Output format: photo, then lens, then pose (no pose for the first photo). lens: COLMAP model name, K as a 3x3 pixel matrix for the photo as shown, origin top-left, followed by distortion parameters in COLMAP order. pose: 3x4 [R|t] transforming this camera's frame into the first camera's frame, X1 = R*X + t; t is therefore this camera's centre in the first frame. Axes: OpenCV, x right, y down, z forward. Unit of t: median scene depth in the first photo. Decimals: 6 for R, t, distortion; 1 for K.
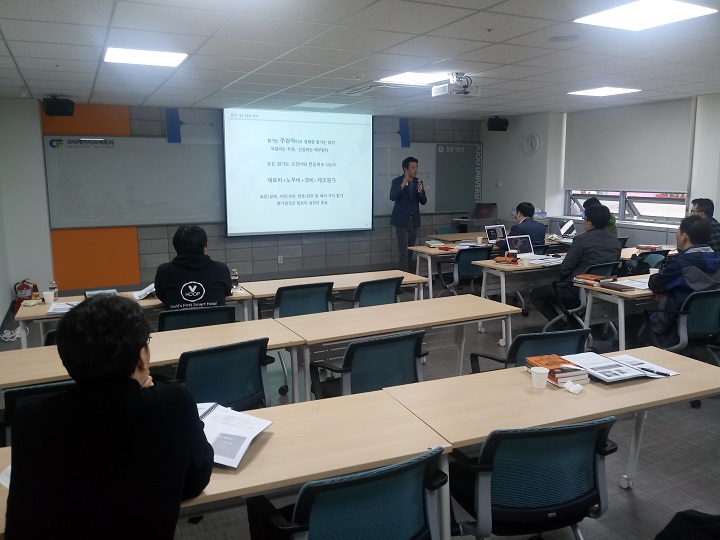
lens RADIAL K [[585.0, 0, 359.0], [0, 585.0, 268.8], [0, 0, 1]] dist [-0.011074, -0.007077]
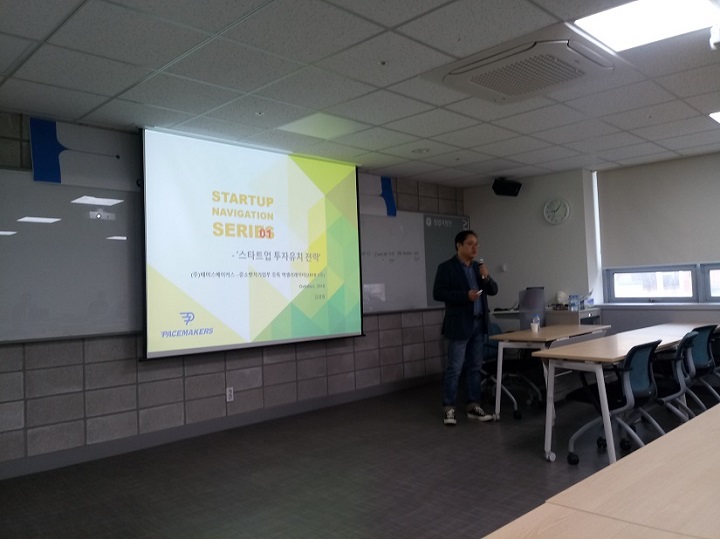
lens RADIAL K [[585.0, 0, 361.5], [0, 585.0, 270.7], [0, 0, 1]] dist [-0.011074, -0.007077]
pose [[0.928107, -0.014950, 0.372012, -0.223647], [0.092407, 0.977178, -0.191270, -0.012614], [-0.360663, 0.211895, 0.908308, 0.398505]]
